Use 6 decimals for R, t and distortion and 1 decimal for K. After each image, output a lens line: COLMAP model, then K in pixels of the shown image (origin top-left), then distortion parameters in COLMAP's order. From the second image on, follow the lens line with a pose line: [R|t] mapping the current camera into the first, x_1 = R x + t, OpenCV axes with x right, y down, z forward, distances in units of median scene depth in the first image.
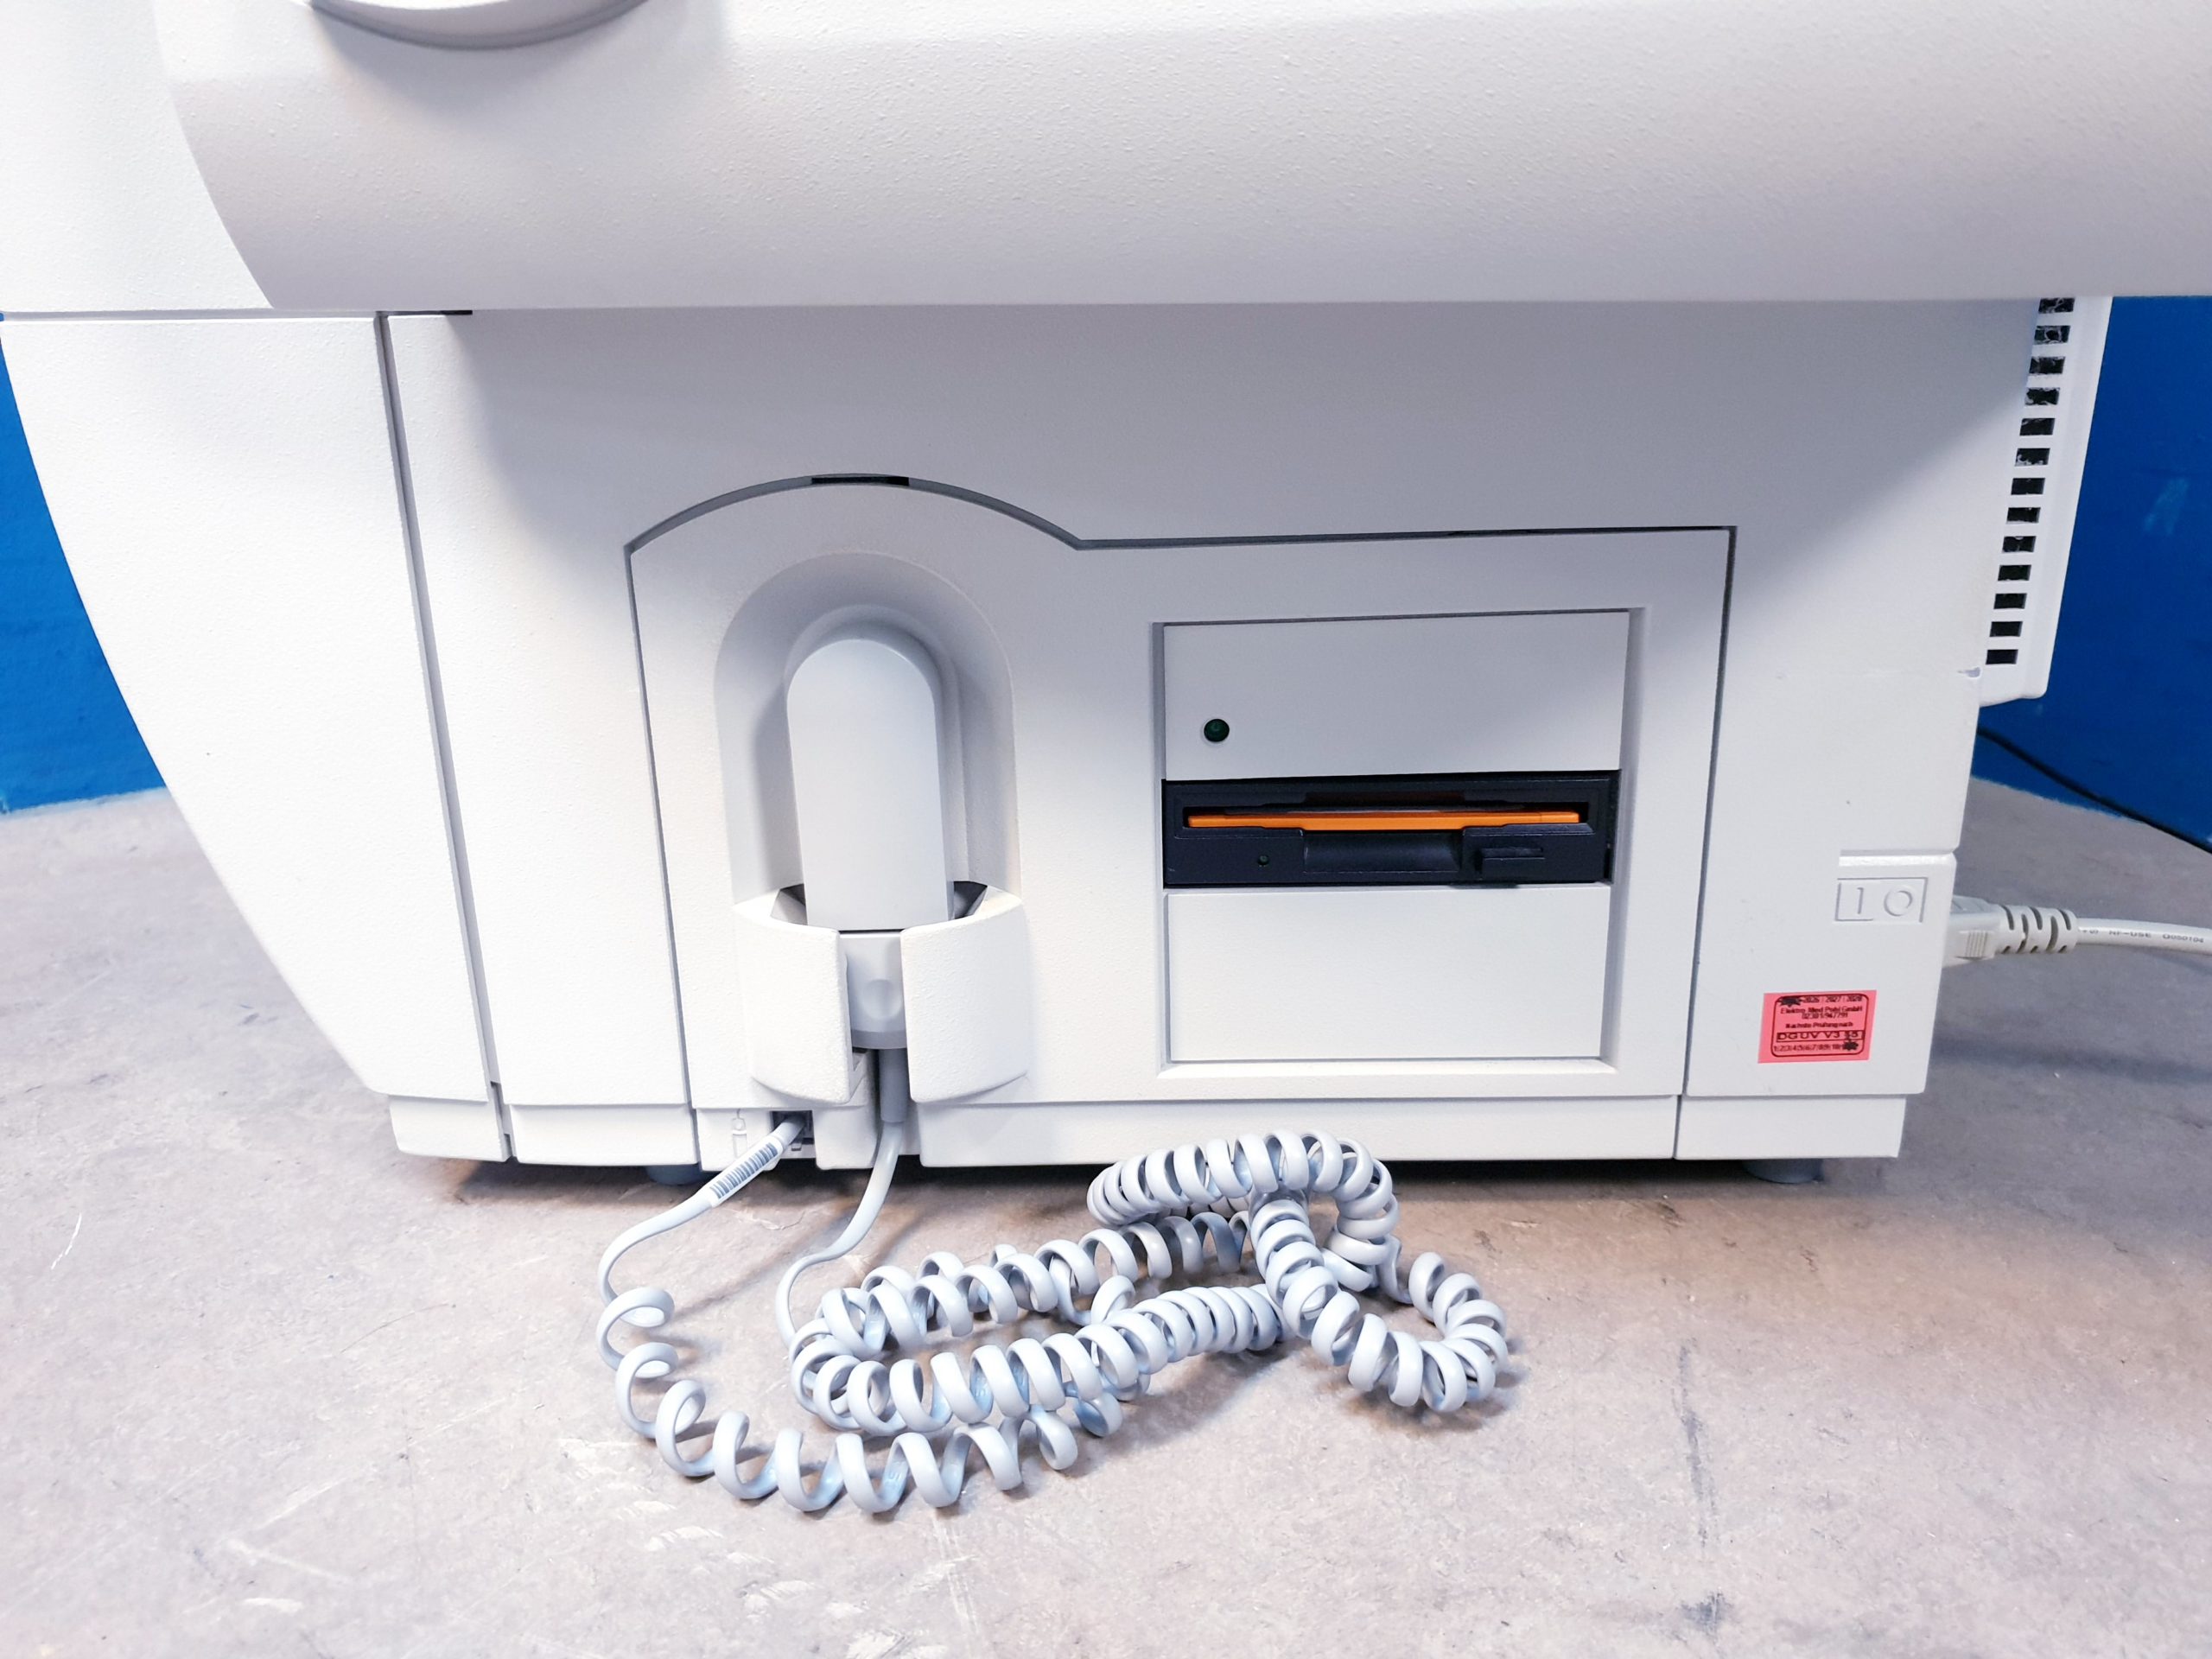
lens RADIAL K [[1768.4, 0, 1073.1], [0, 1768.4, 853.2], [0, 0, 1]] dist [0.002926, 0.022185]
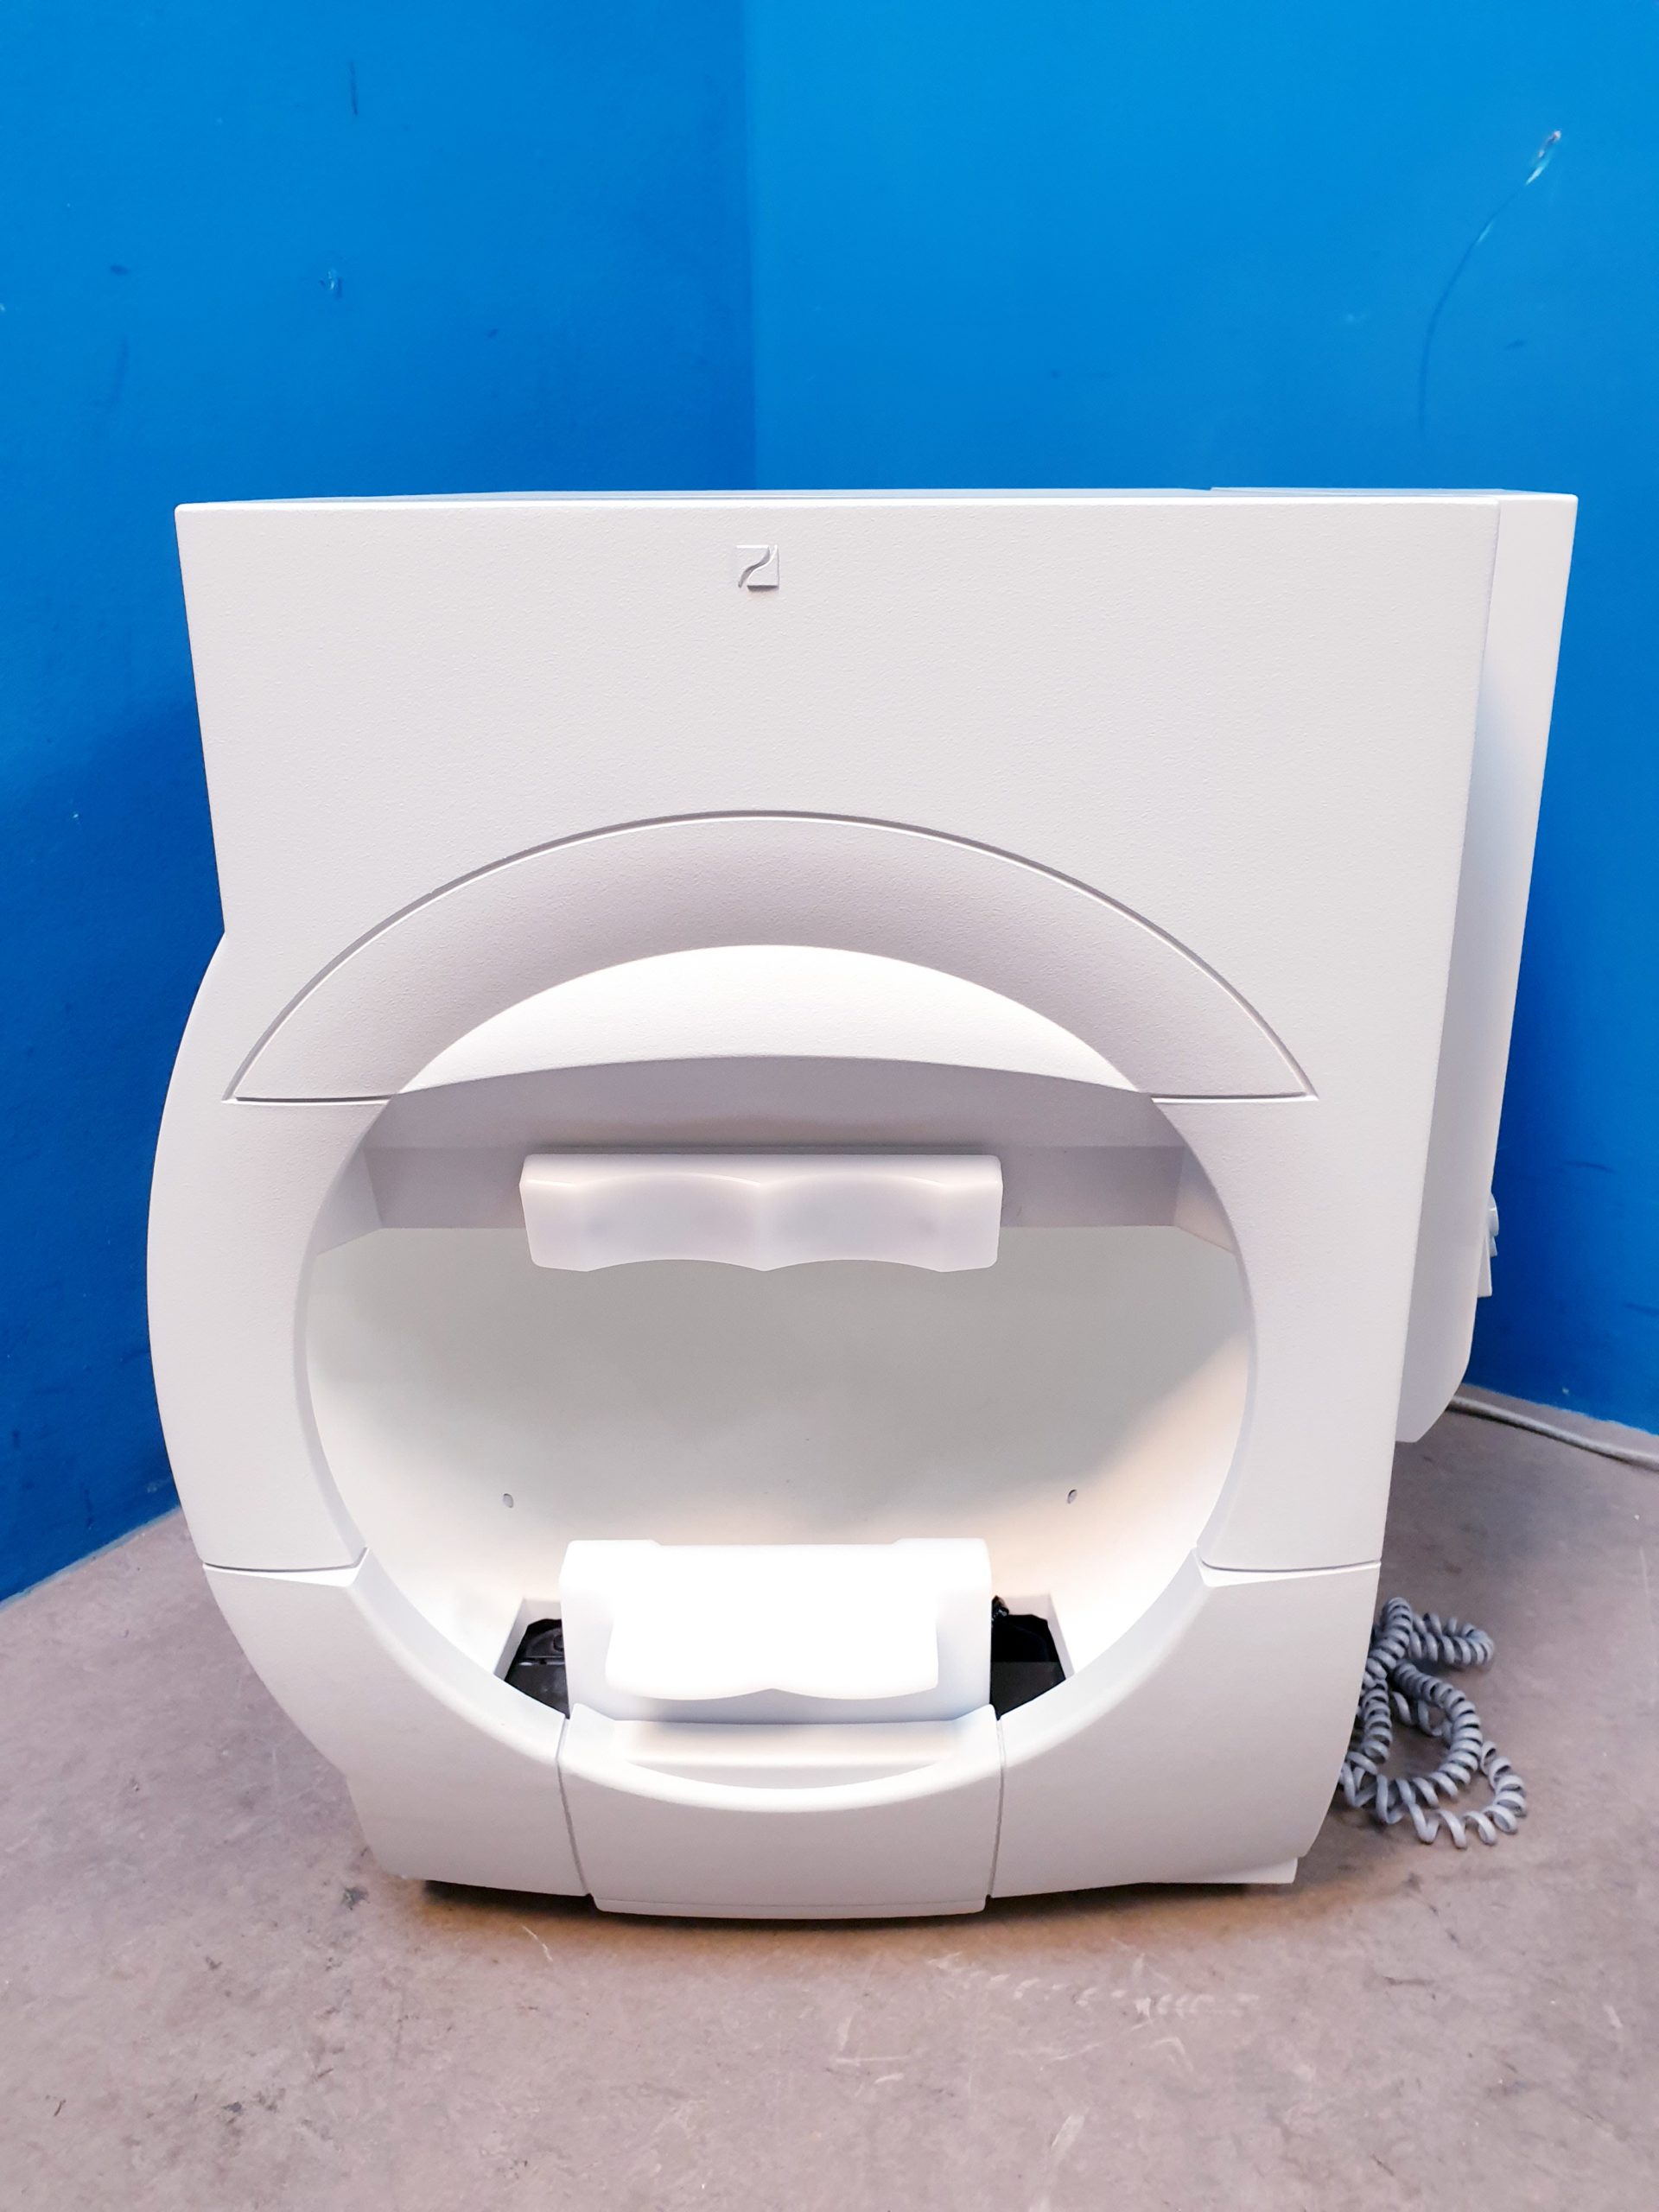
lens RADIAL K [[1768.4, 0, 835.5], [0, 1768.4, 1093.4], [0, 0, 1]] dist [0.002926, 0.022185]
pose [[0.903438, -0.123634, 0.410505, -0.977379], [0.127378, 0.991685, 0.018337, -0.636664], [-0.409358, 0.035723, 0.911674, -0.768666]]
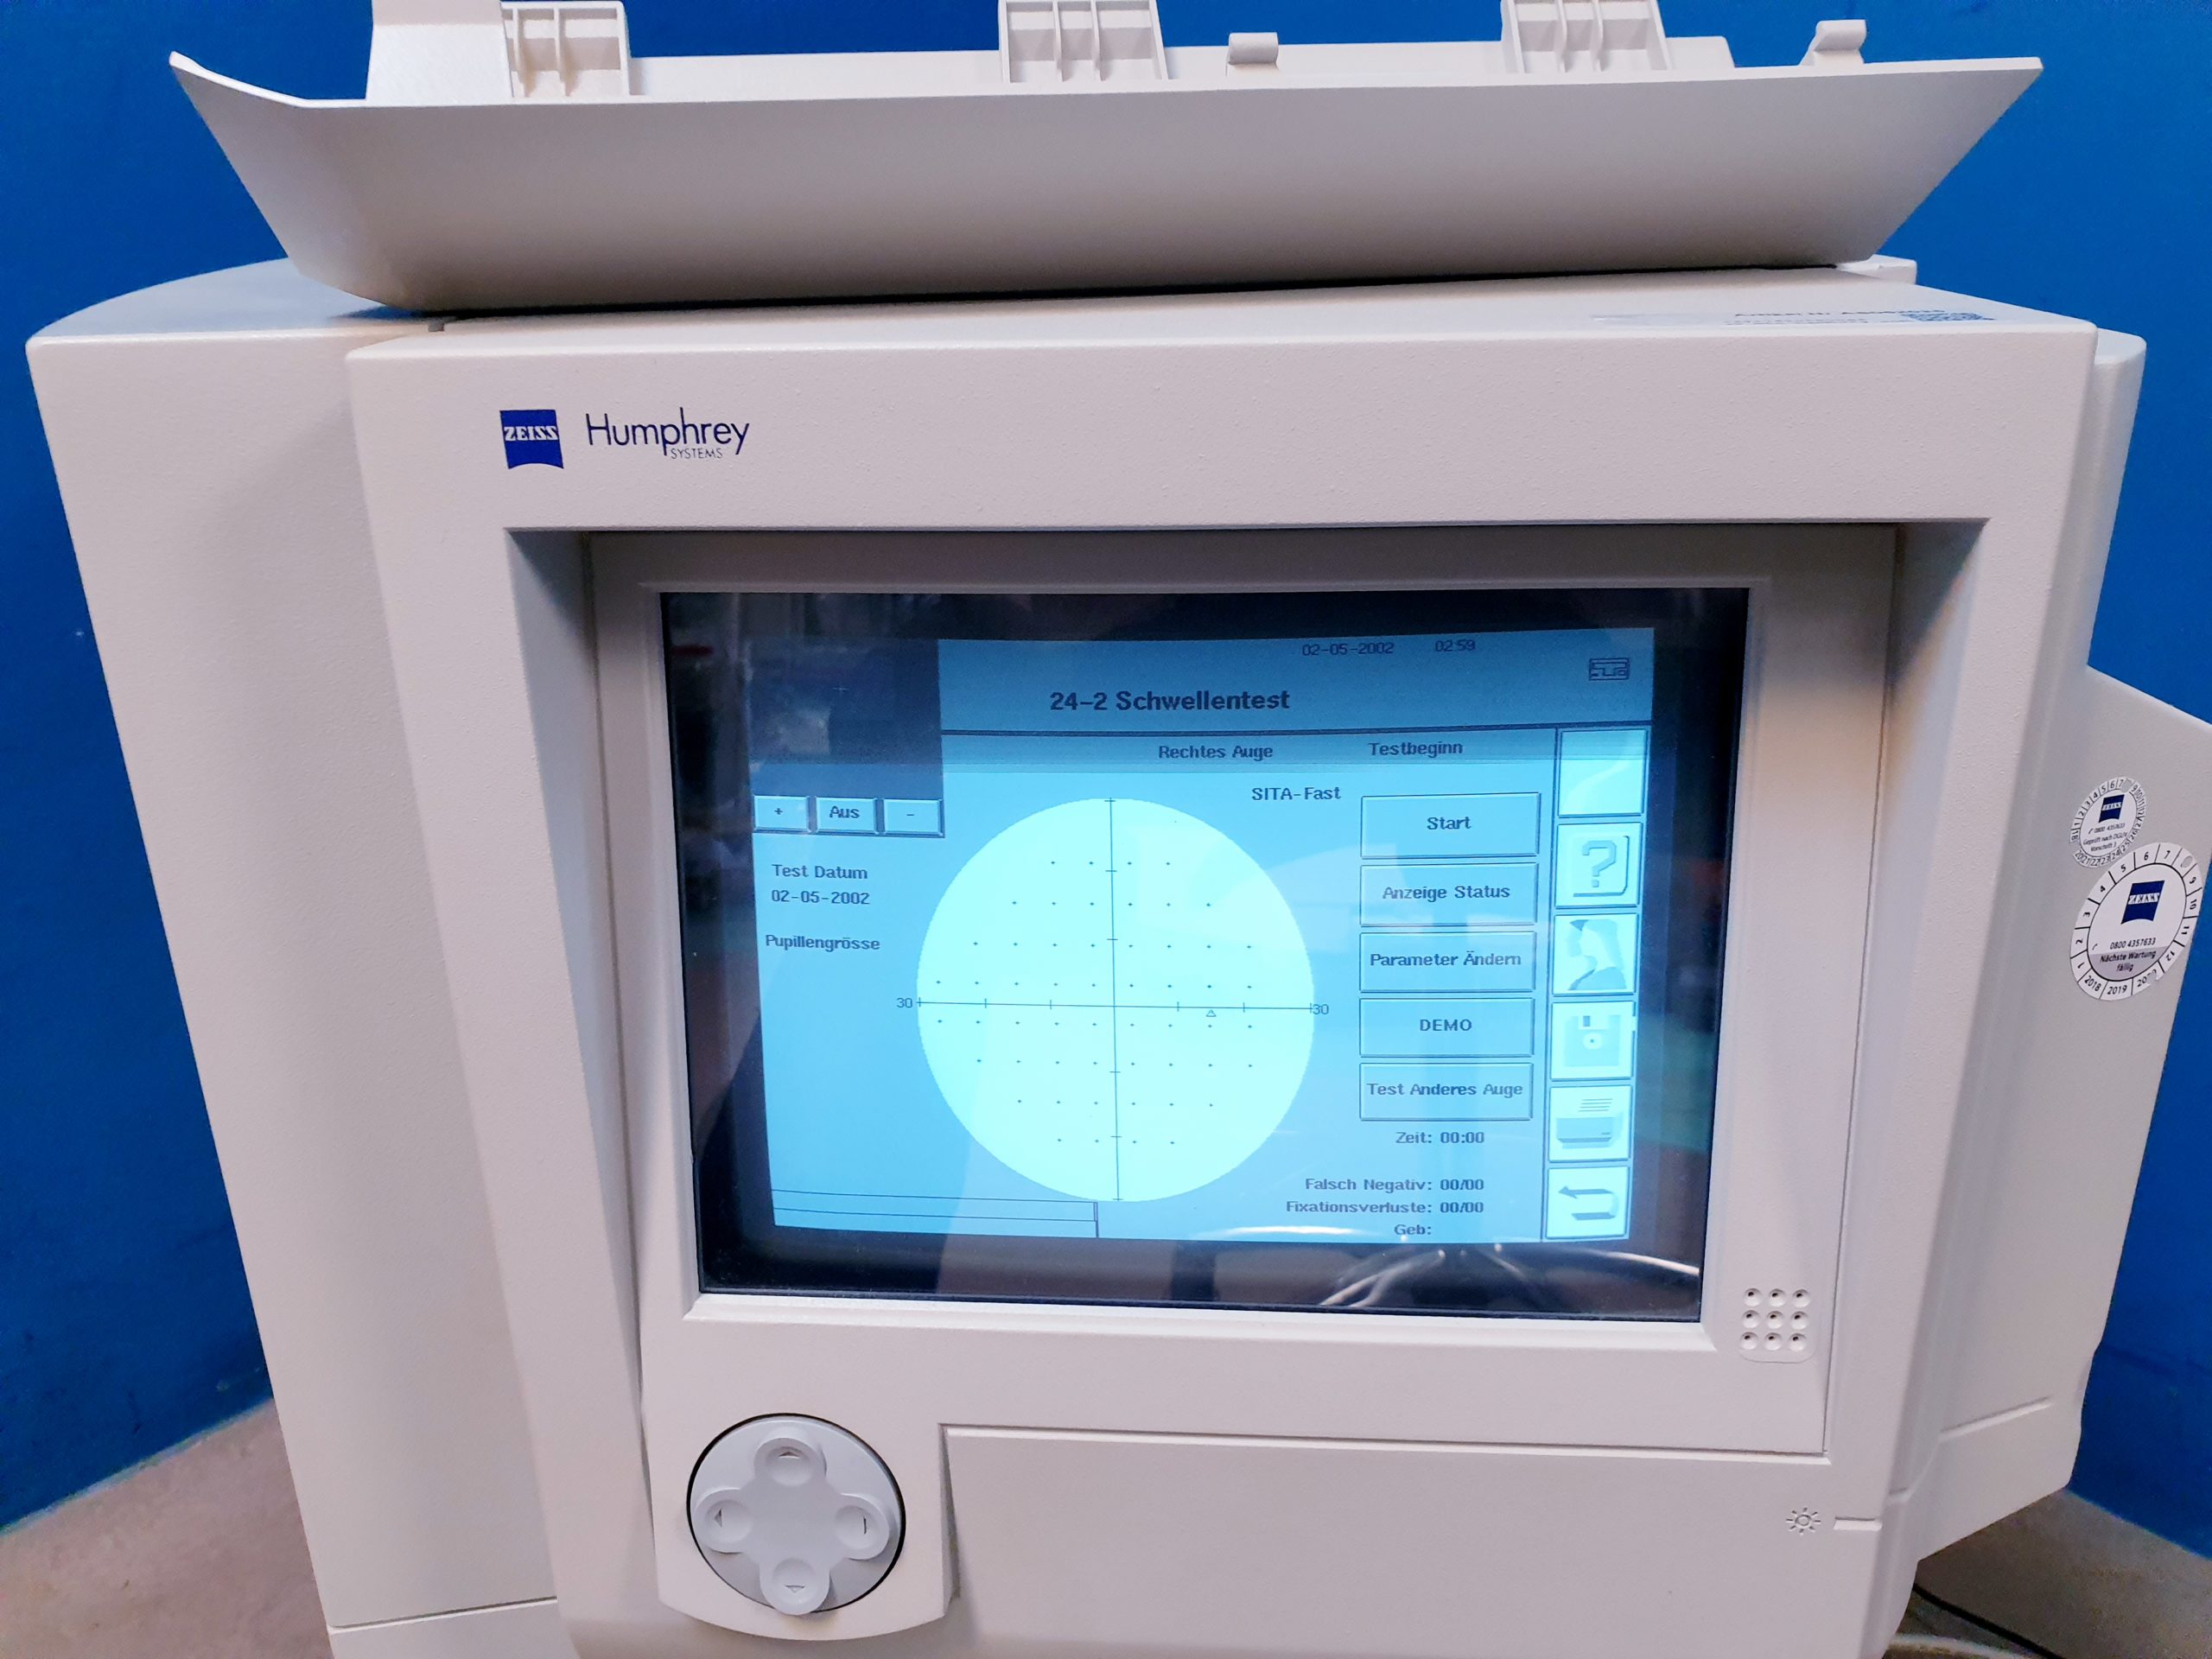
lens RADIAL K [[1768.4, 0, 1092.7], [0, 1768.4, 769.4], [0, 0, 1]] dist [0.002926, 0.022185]
pose [[0.969410, -0.081448, 0.231537, -0.273184], [0.081964, 0.996608, 0.007406, -0.847809], [-0.231355, 0.011799, 0.972798, -0.421141]]
